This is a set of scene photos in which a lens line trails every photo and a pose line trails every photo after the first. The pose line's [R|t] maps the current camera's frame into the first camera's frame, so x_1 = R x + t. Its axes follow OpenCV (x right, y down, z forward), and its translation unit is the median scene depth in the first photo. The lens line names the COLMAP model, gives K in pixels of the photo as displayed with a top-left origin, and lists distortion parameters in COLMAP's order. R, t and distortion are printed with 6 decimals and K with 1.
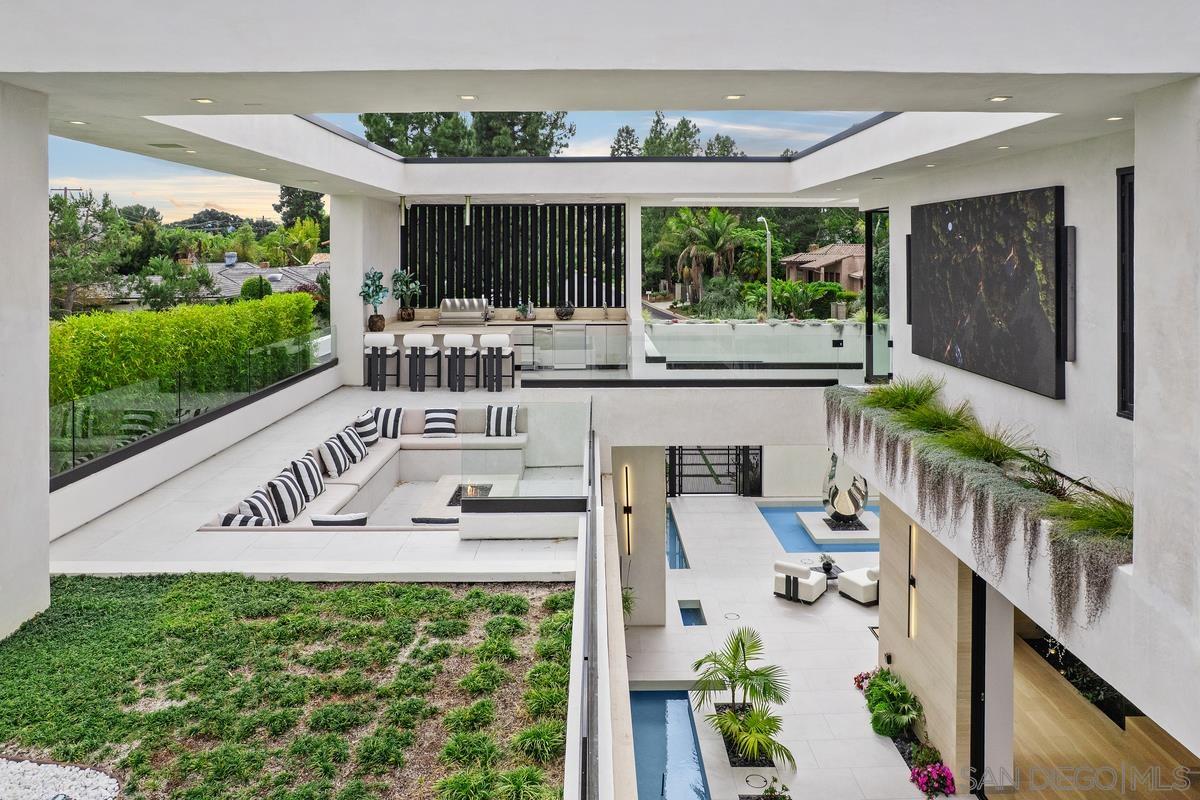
lens RADIAL K [[774.3, 0, 600.0], [0, 774.3, 400.0], [0, 0, 1]] dist [-0.091815, 0.000894]
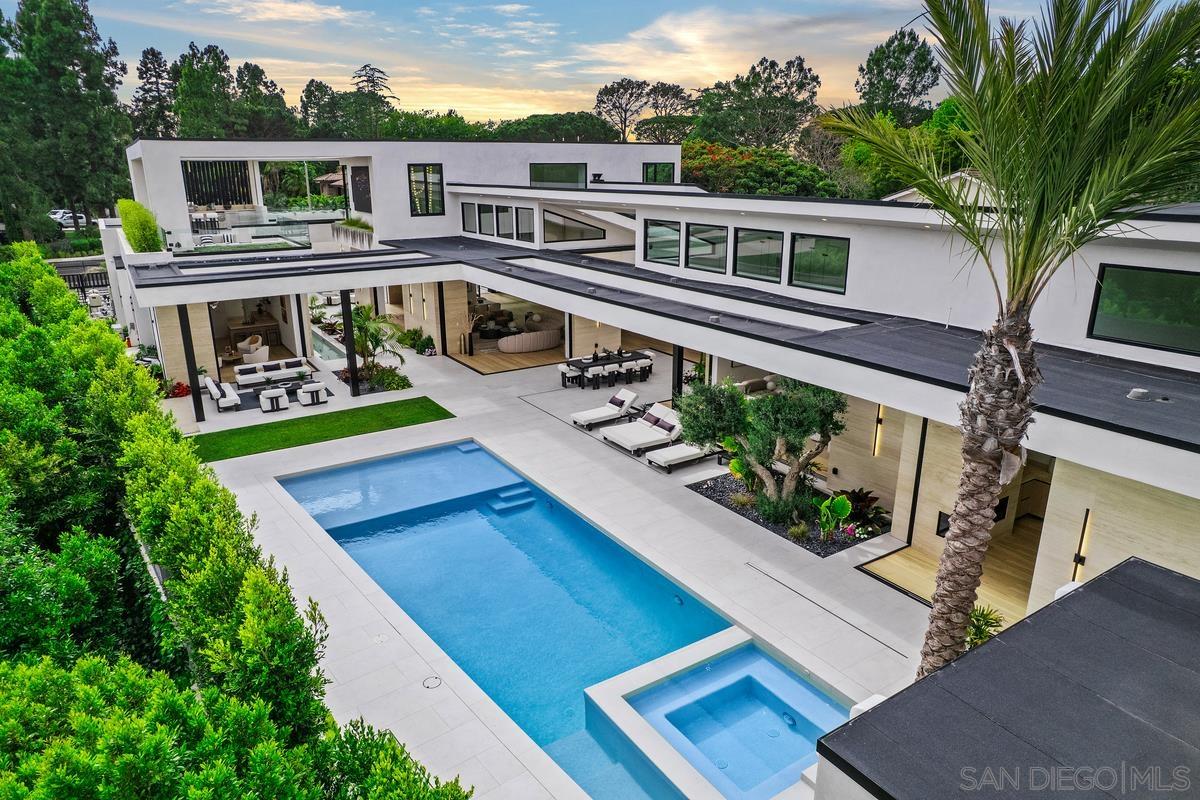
lens RADIAL K [[774.3, 0, 600.0], [0, 774.3, 400.0], [0, 0, 1]] dist [-0.091815, 0.000894]
pose [[0.839317, -0.134476, 0.526748, -0.099982], [0.078955, 0.988803, 0.126629, 0.071300], [-0.537879, -0.064693, 0.840536, -0.419129]]
